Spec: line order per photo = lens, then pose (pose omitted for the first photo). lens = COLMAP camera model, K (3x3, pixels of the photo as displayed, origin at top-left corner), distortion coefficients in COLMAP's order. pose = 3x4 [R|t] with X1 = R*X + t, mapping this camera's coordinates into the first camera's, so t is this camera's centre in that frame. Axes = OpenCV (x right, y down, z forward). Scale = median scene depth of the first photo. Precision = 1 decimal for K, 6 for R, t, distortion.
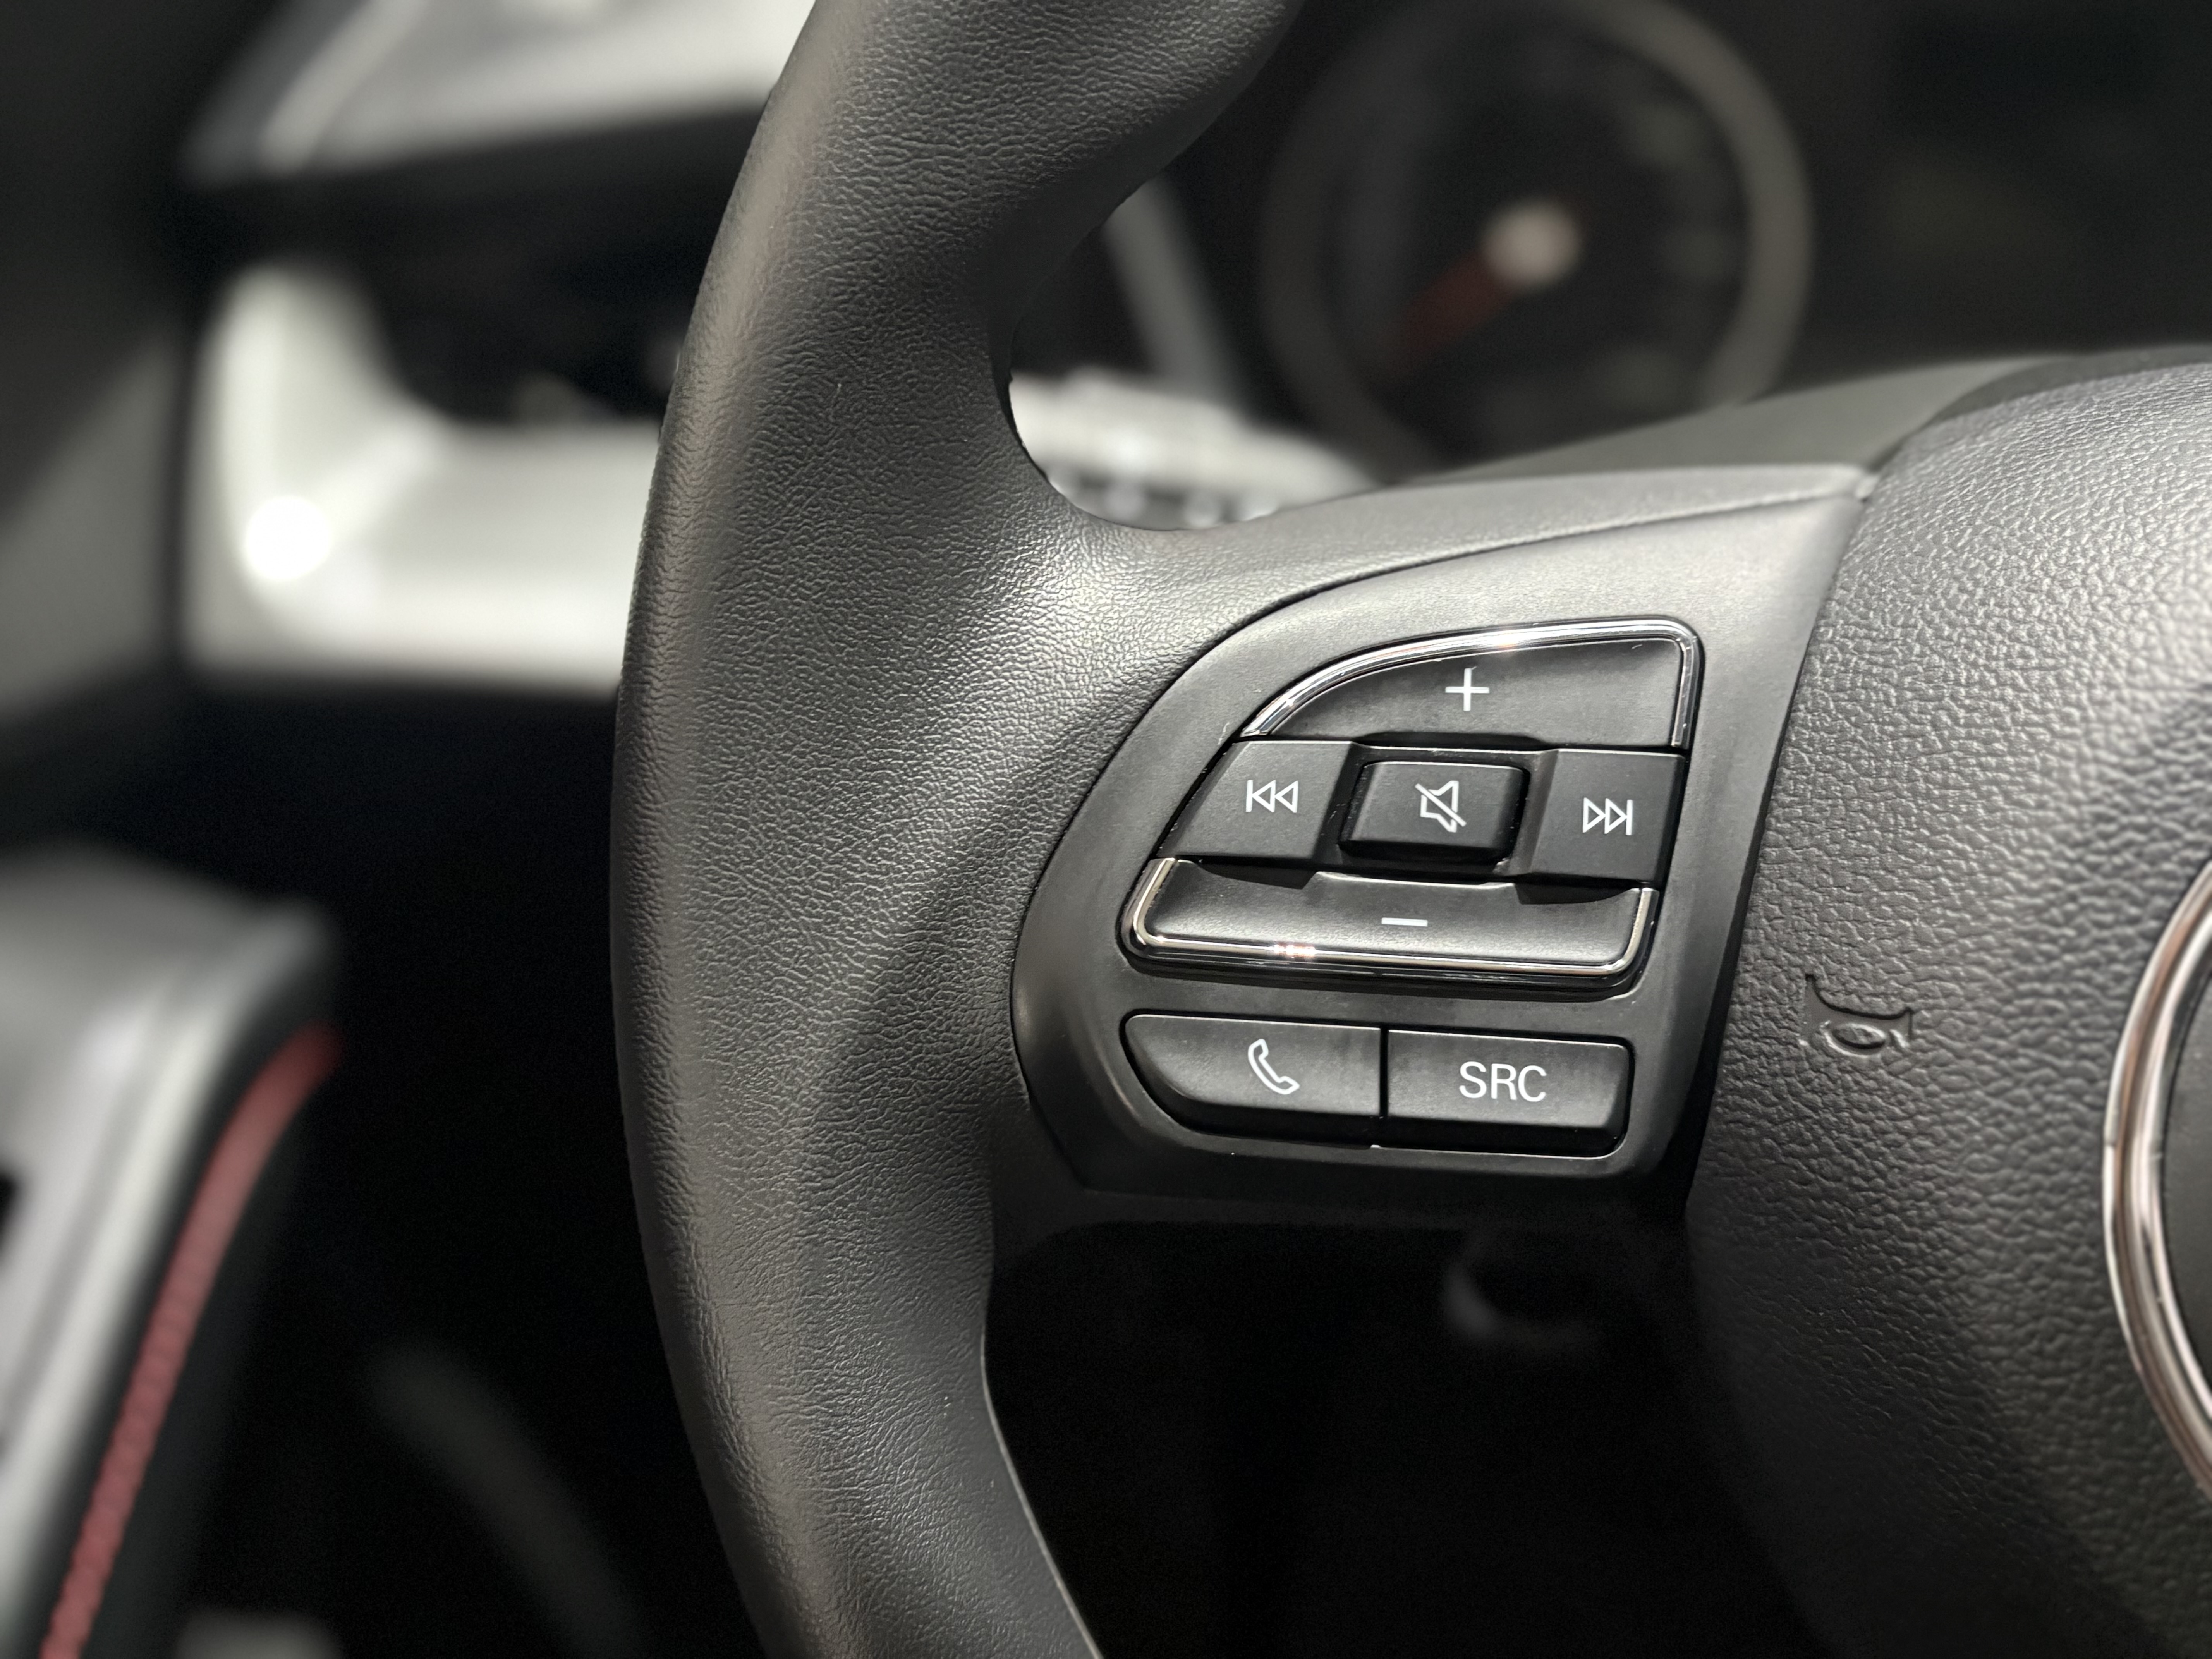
lens RADIAL K [[2279.3, 0, 1080.8], [0, 2279.3, 835.8], [0, 0, 1]] dist [0.043484, -0.021507]
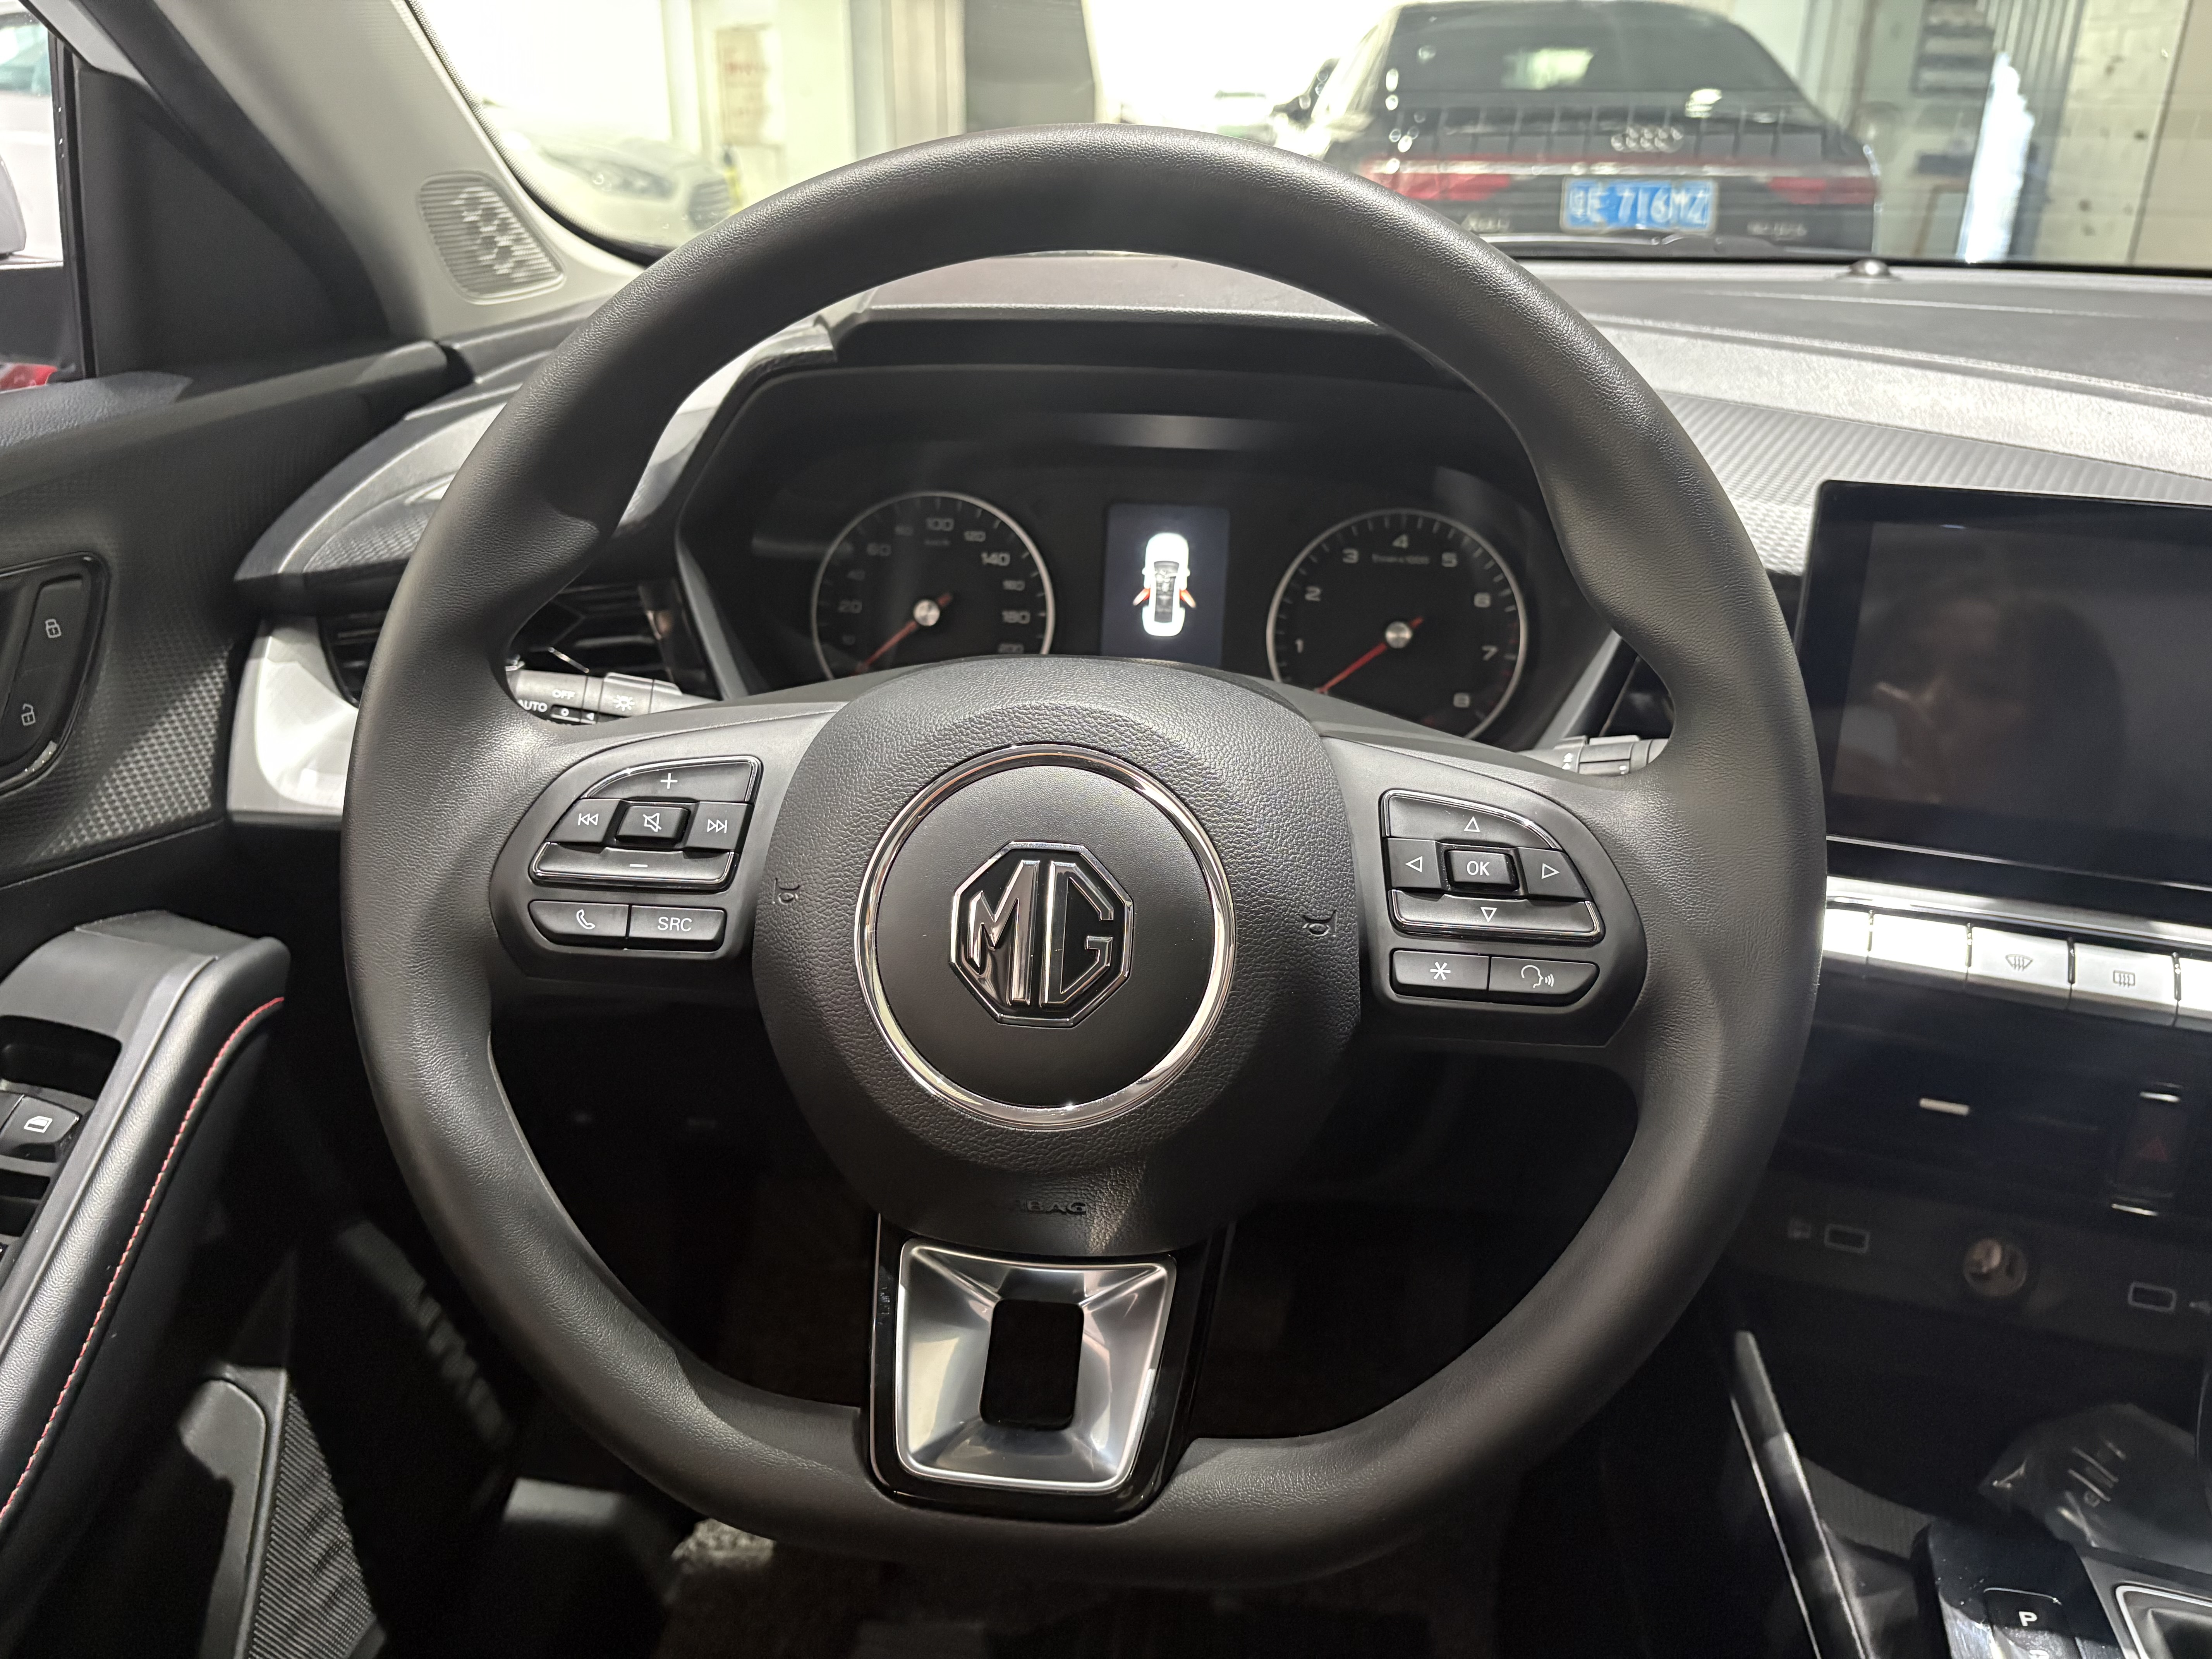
lens RADIAL K [[1682.6, 0, 1106.0], [0, 1682.6, 829.5], [0, 0, 1]] dist [0.045950, -0.061592]
pose [[0.998335, -0.012512, 0.056303, 0.579429], [0.019048, 0.992938, -0.117092, 0.238728], [-0.054441, 0.117969, 0.991524, -1.007044]]
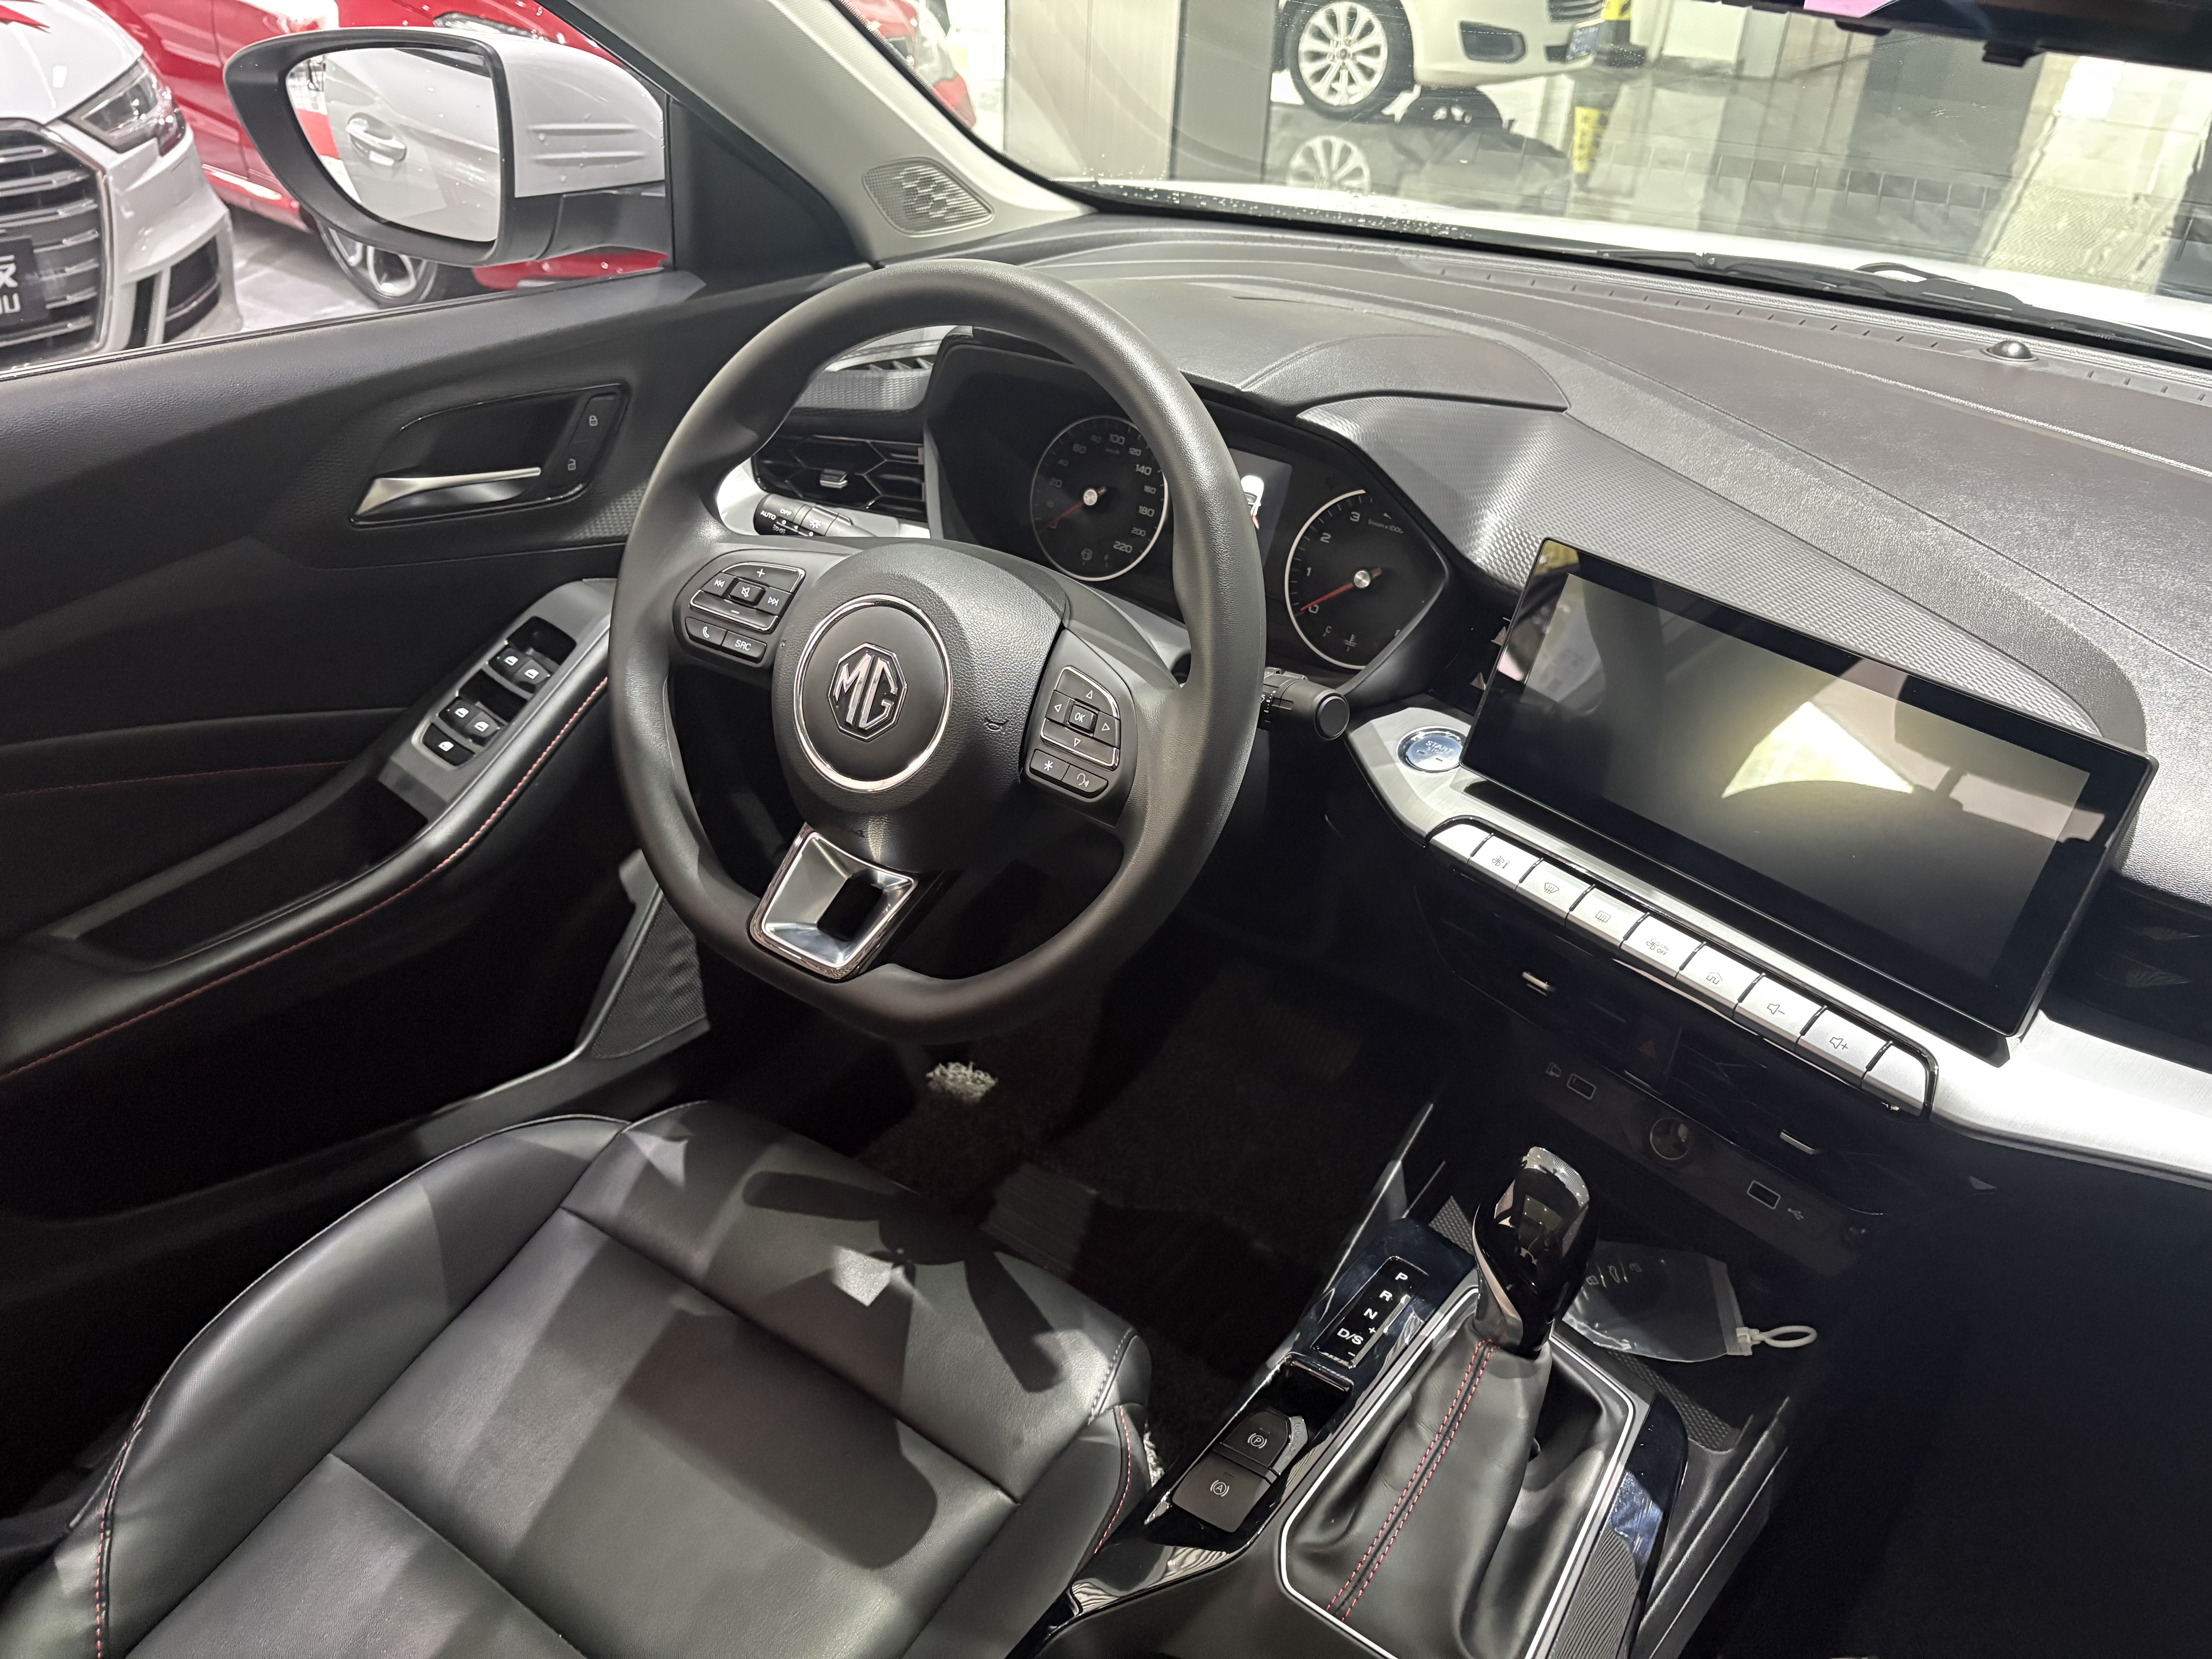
lens RADIAL K [[1682.6, 0, 1106.0], [0, 1682.6, 829.5], [0, 0, 1]] dist [0.045950, -0.061592]
pose [[0.901796, 0.261062, -0.344400, 2.415354], [-0.257156, 0.964636, 0.057861, 0.076601], [0.347326, 0.036385, 0.937038, -2.379341]]
